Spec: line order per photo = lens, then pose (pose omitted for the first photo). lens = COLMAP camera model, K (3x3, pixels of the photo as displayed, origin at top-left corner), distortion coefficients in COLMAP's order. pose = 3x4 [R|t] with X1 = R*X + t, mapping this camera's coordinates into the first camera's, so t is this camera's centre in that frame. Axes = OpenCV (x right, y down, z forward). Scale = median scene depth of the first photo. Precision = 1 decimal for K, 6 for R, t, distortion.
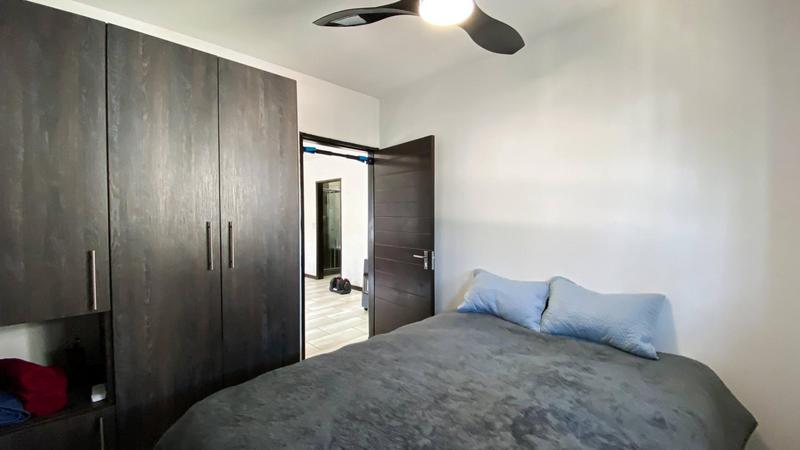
lens RADIAL K [[330.0, 0, 396.6], [0, 330.0, 224.5], [0, 0, 1]] dist [0.009027, -0.002603]
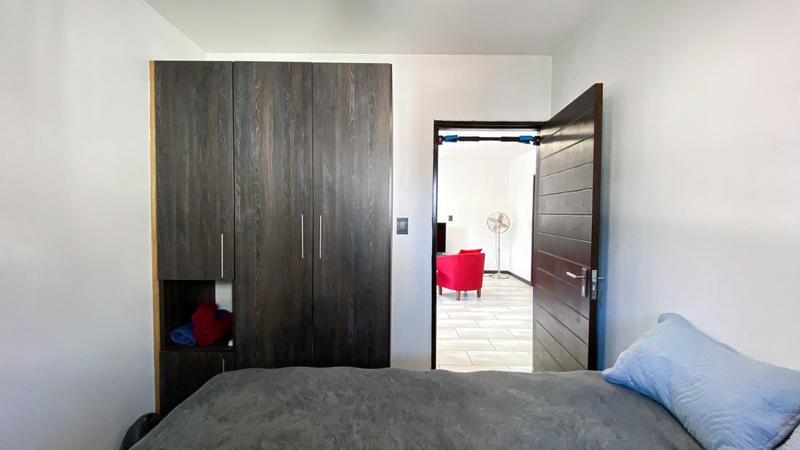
lens RADIAL K [[330.0, 0, 401.6], [0, 330.0, 223.9], [0, 0, 1]] dist [0.009027, -0.002603]
pose [[0.710377, 0.034570, -0.702972, 0.397212], [-0.032479, 0.999339, 0.016324, -0.005757], [0.703072, 0.011236, 0.711030, 0.392162]]
